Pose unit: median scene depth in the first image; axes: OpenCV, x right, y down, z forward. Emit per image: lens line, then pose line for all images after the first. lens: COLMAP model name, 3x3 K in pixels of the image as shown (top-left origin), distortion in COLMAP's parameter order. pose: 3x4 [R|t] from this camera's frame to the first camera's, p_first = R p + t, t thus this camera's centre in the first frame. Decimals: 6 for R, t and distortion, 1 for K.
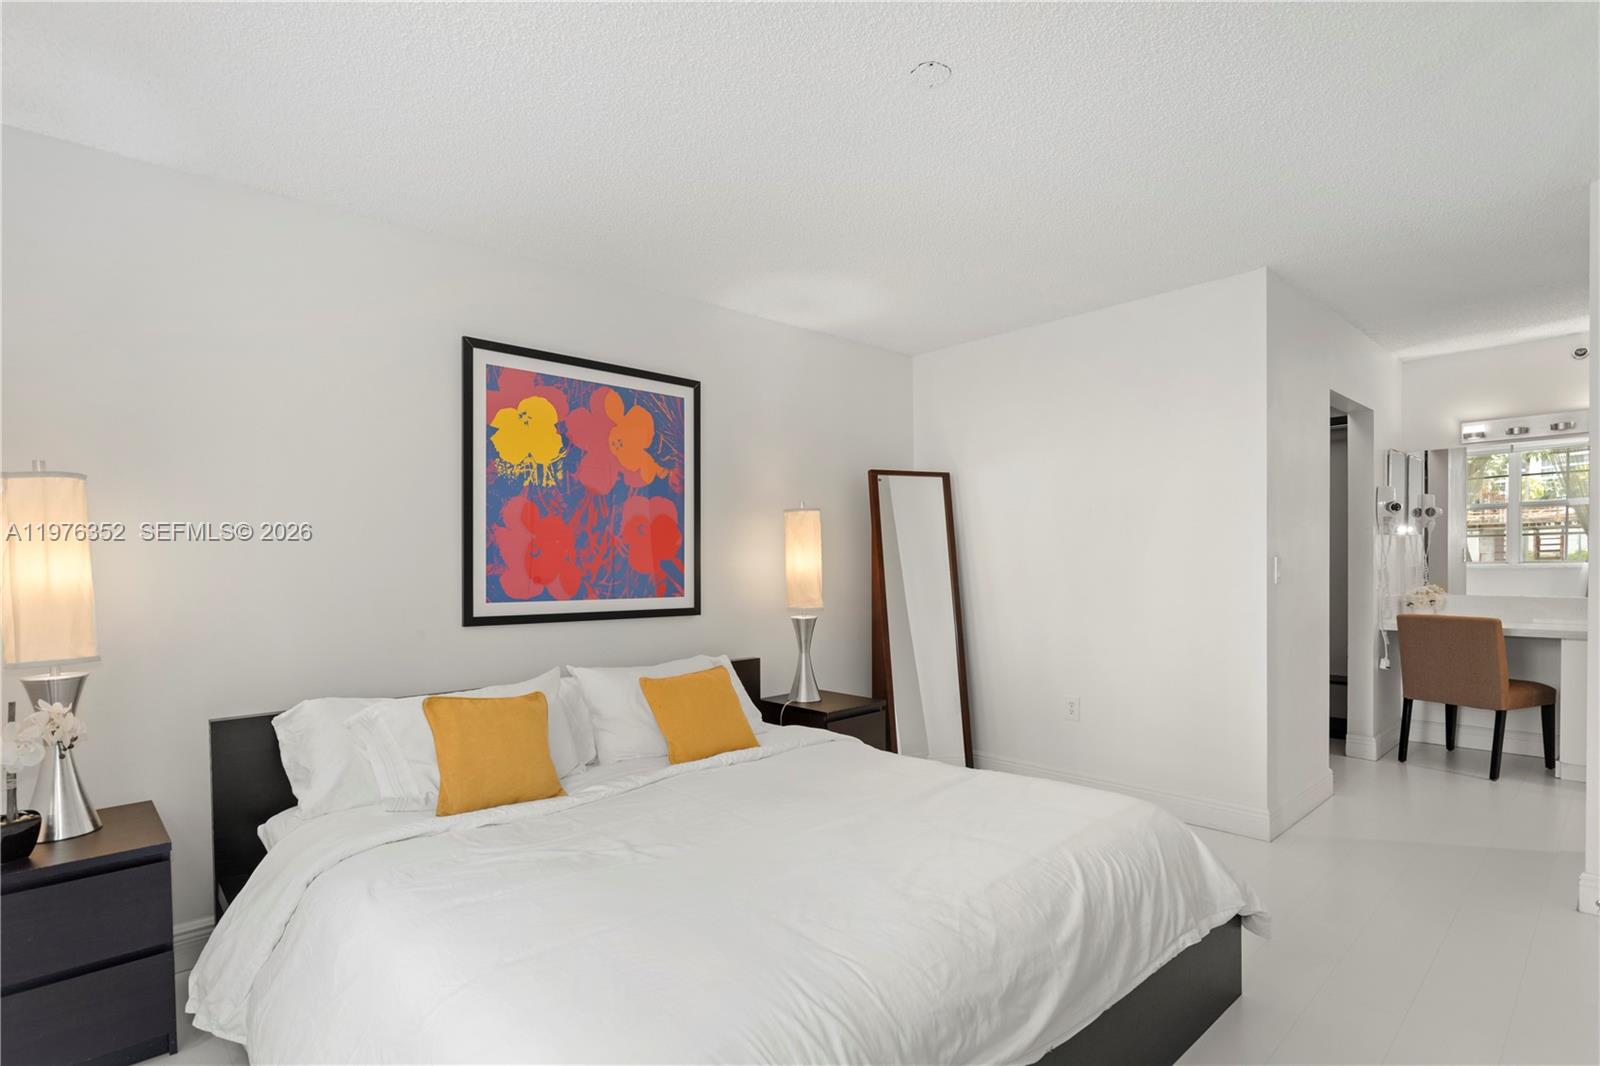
lens RADIAL K [[804.5, 0, 799.4], [0, 804.5, 569.4], [0, 0, 1]] dist [-0.002756, 0.000497]
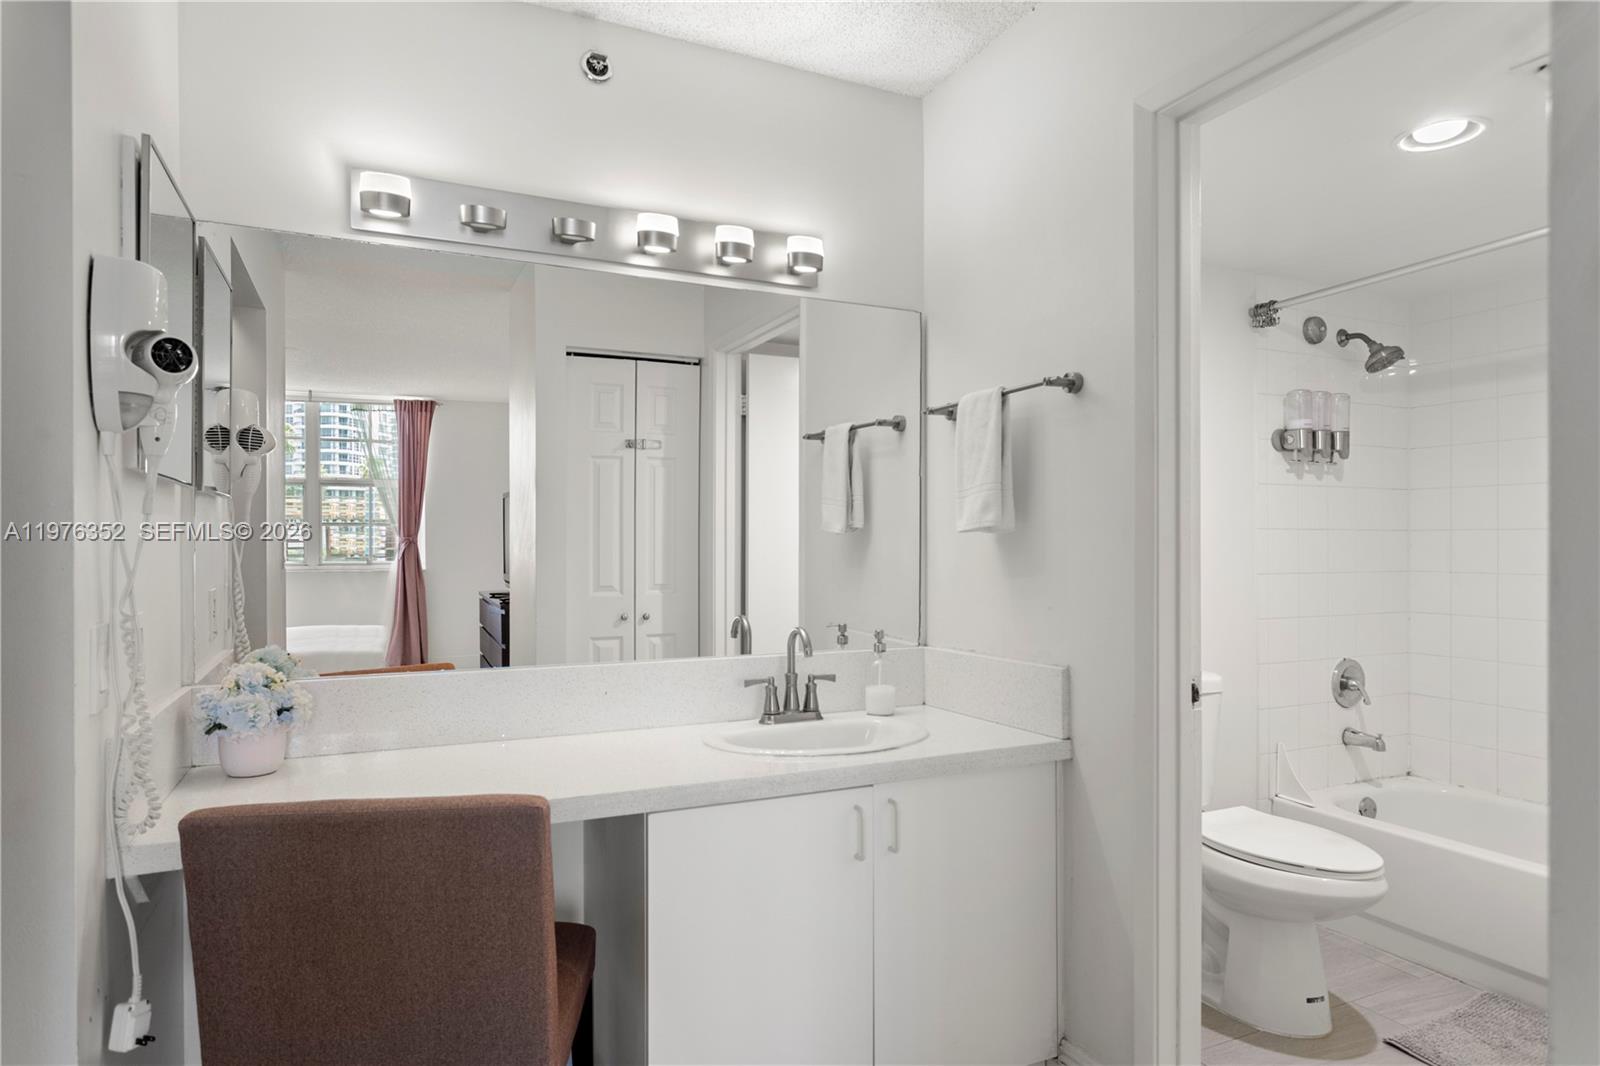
lens RADIAL K [[933.3, 0, 797.1], [0, 933.3, 546.0], [0, 0, 1]] dist [-0.002590, -0.000212]
pose [[0.315492, 0.005037, 0.948915, 0.525971], [0.012782, 0.999873, -0.009557, -0.017222], [-0.948842, 0.015144, 0.315387, 0.719897]]
